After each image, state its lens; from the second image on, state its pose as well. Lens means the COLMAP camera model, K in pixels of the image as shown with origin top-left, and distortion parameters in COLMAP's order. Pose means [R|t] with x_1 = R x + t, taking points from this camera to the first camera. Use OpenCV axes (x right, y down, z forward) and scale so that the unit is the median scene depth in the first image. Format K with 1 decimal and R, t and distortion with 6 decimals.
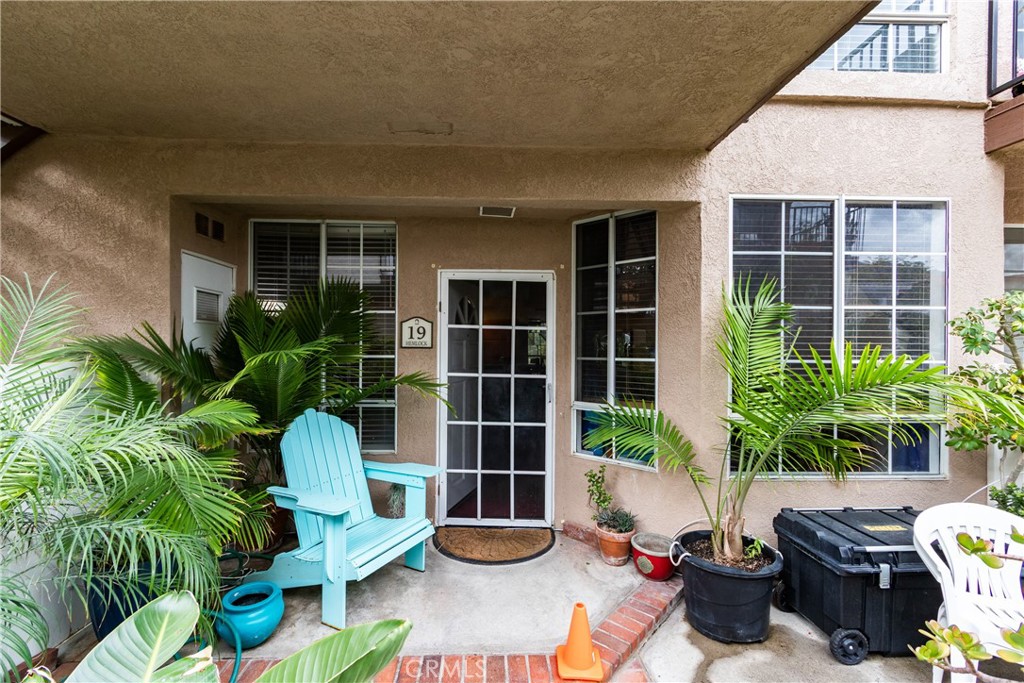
lens RADIAL K [[465.4, 0, 510.7], [0, 465.4, 342.6], [0, 0, 1]] dist [0.018293, 0.000373]
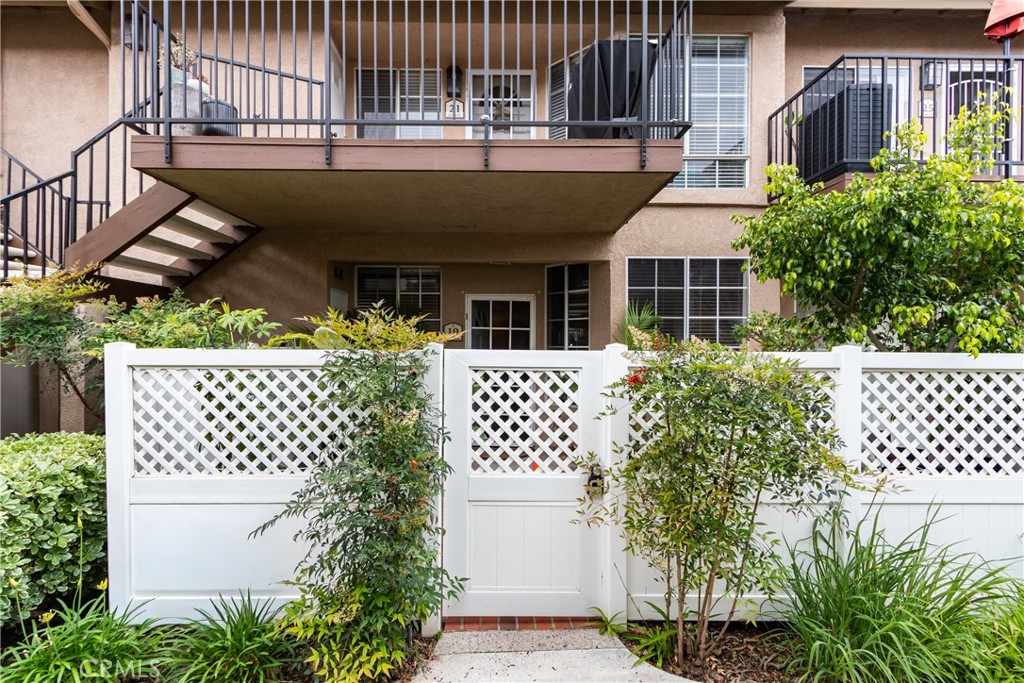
lens RADIAL K [[465.4, 0, 509.6], [0, 465.4, 340.6], [0, 0, 1]] dist [0.018293, 0.000373]
pose [[0.999826, -0.002871, -0.018441, 0.042424], [0.002920, 0.999992, 0.002628, 0.008362], [0.018433, -0.002681, 0.999826, -0.831046]]
